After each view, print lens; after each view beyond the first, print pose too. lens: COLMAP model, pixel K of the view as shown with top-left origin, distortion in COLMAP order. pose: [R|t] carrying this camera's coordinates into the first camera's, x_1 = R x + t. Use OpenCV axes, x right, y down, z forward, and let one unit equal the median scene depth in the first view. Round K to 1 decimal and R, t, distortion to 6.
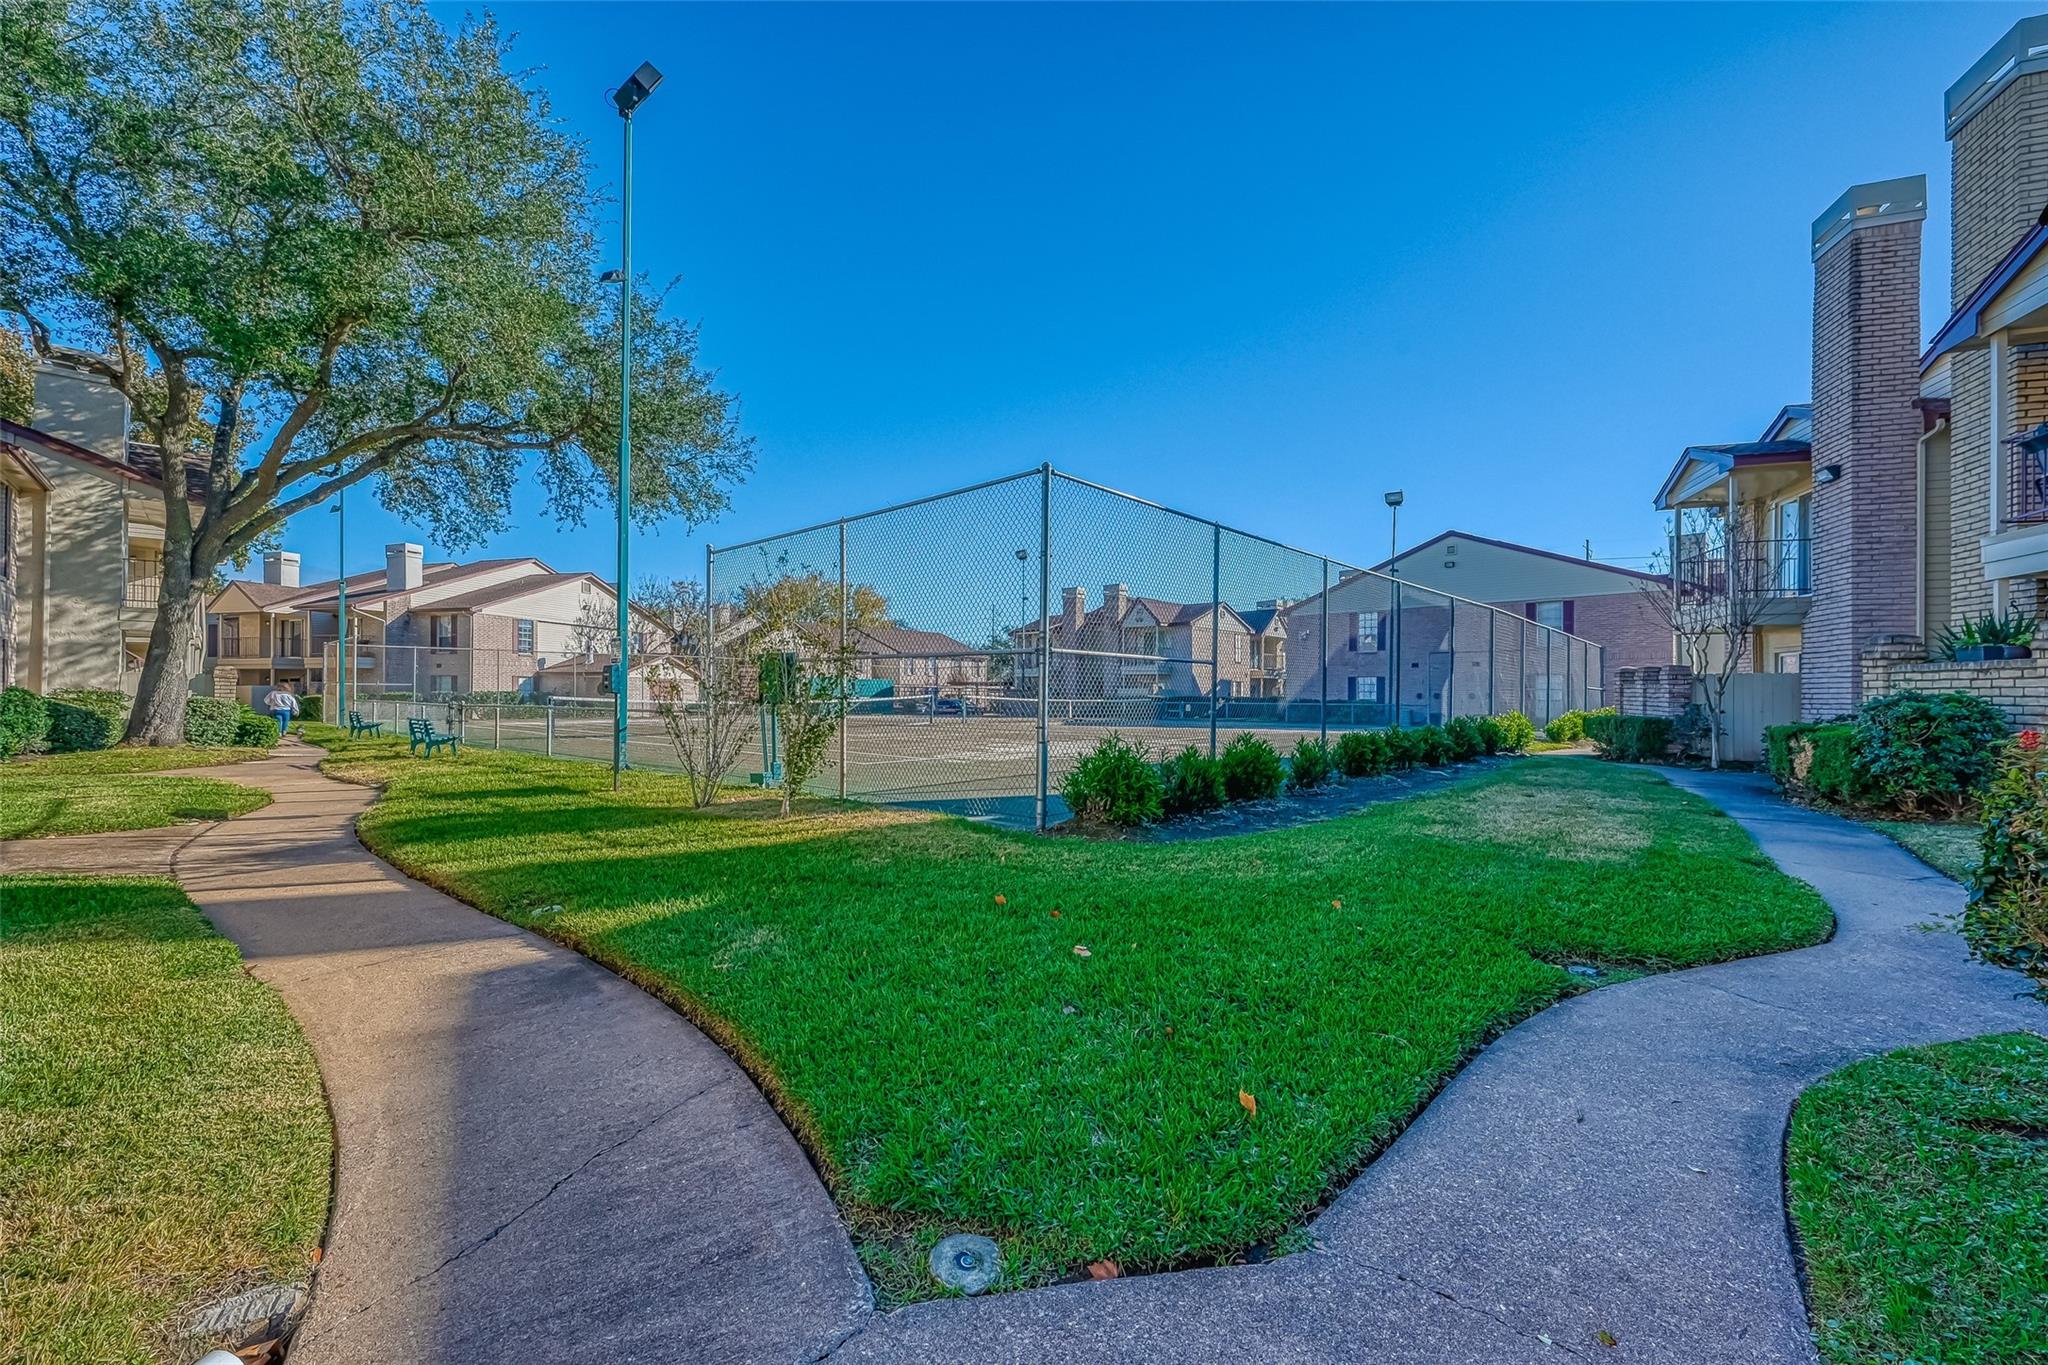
lens RADIAL K [[831.2, 0, 1023.3], [0, 831.2, 701.9], [0, 0, 1]] dist [0.001362, -0.004730]
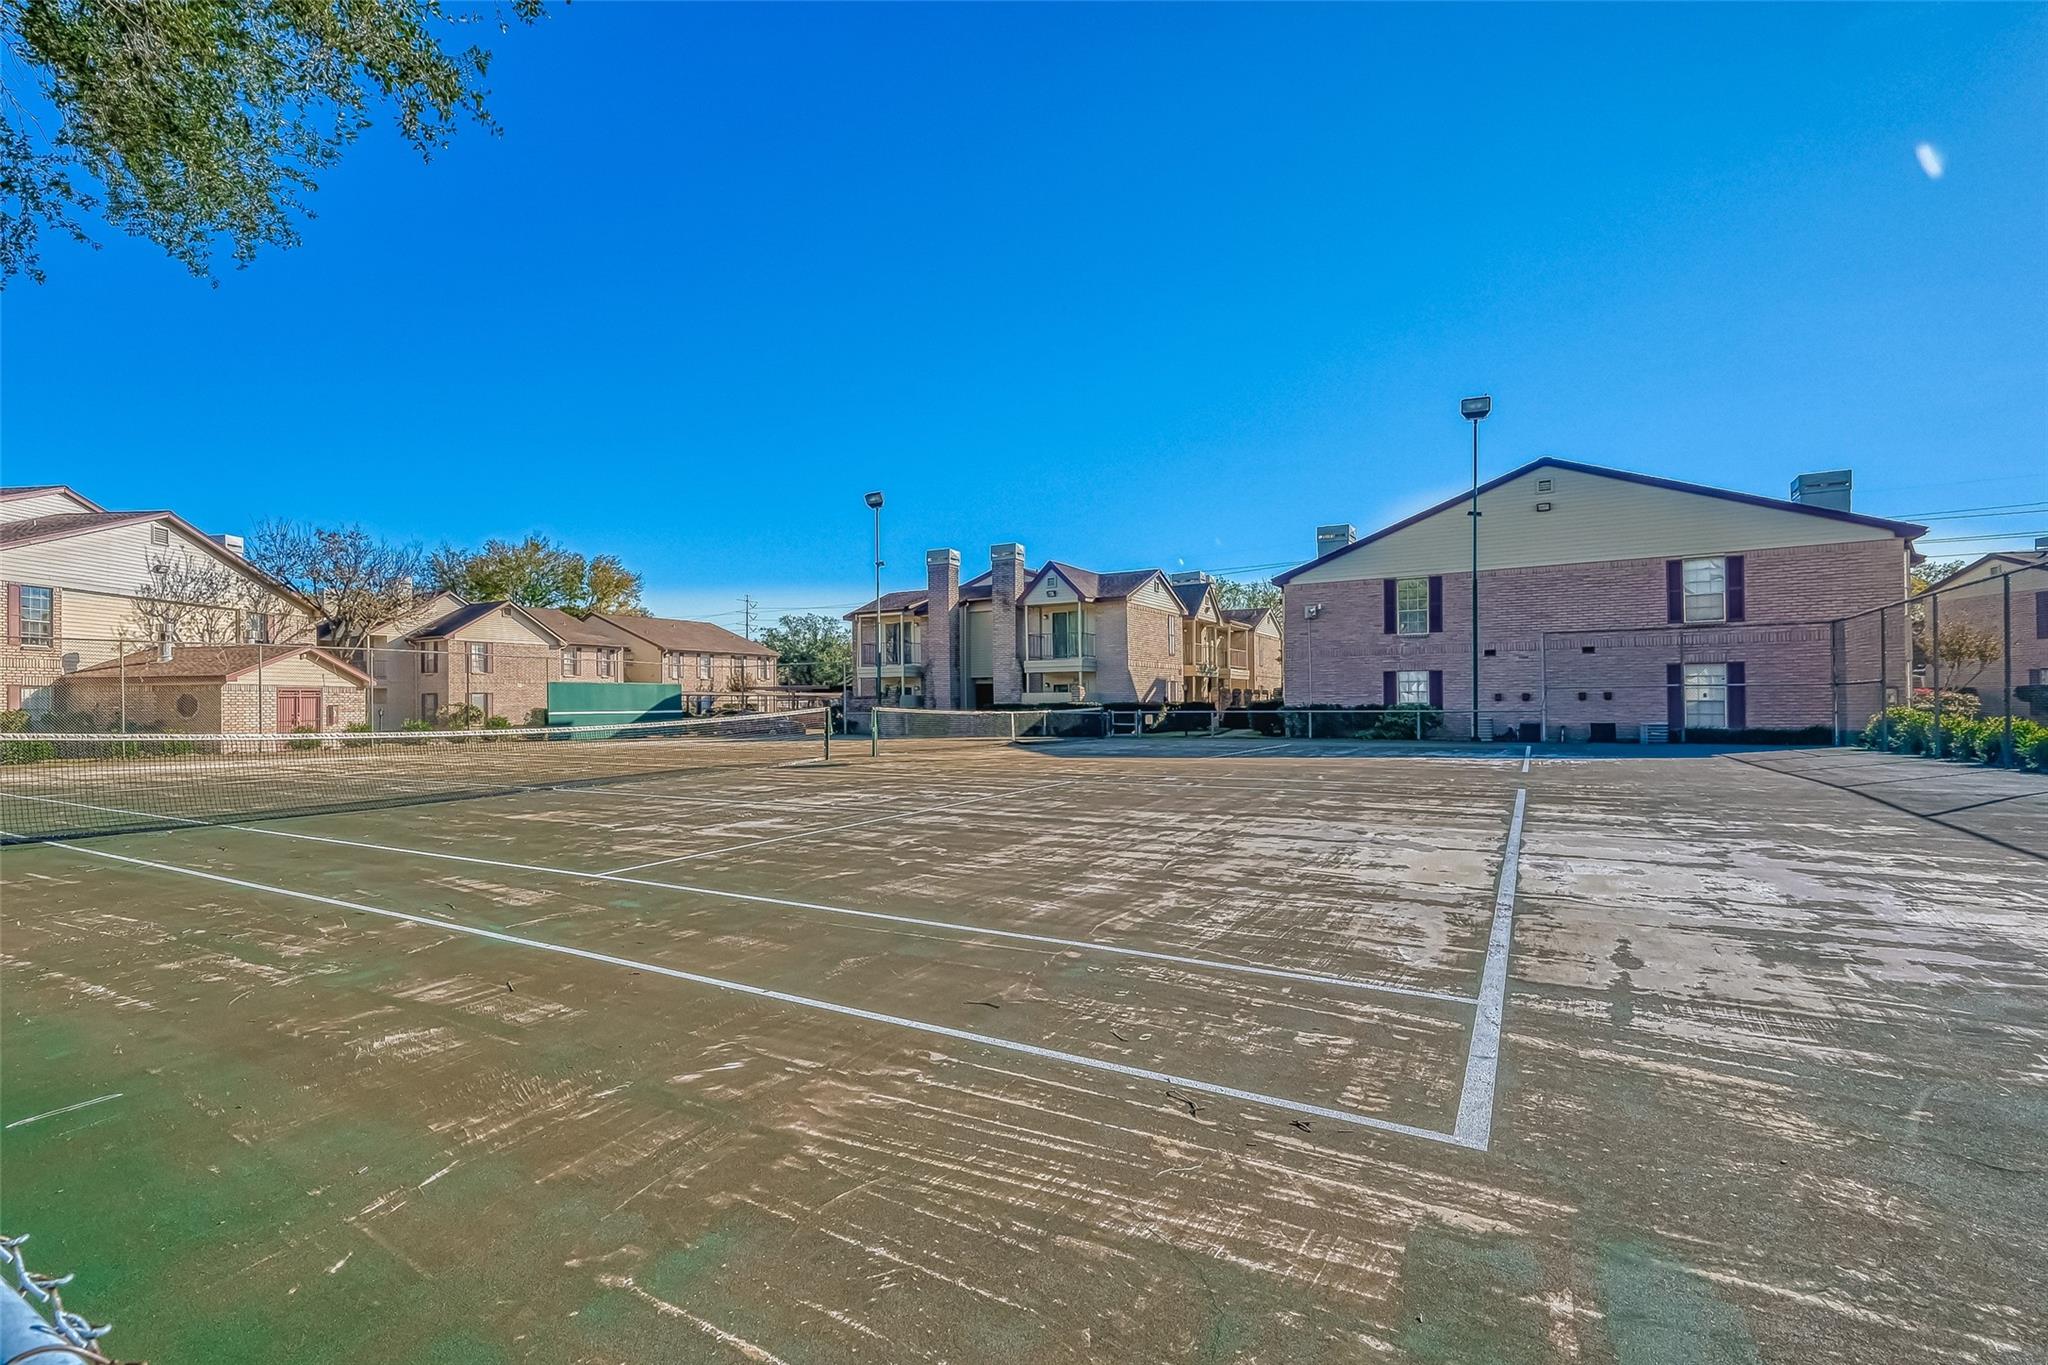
lens RADIAL K [[970.5, 0, 944.6], [0, 970.5, 695.0], [0, 0, 1]] dist [-0.000274, -0.000457]
pose [[0.985823, -0.013316, 0.167257, -0.085465], [0.015882, 0.999776, -0.014009, -0.004012], [-0.167033, 0.016467, 0.985814, 0.214695]]
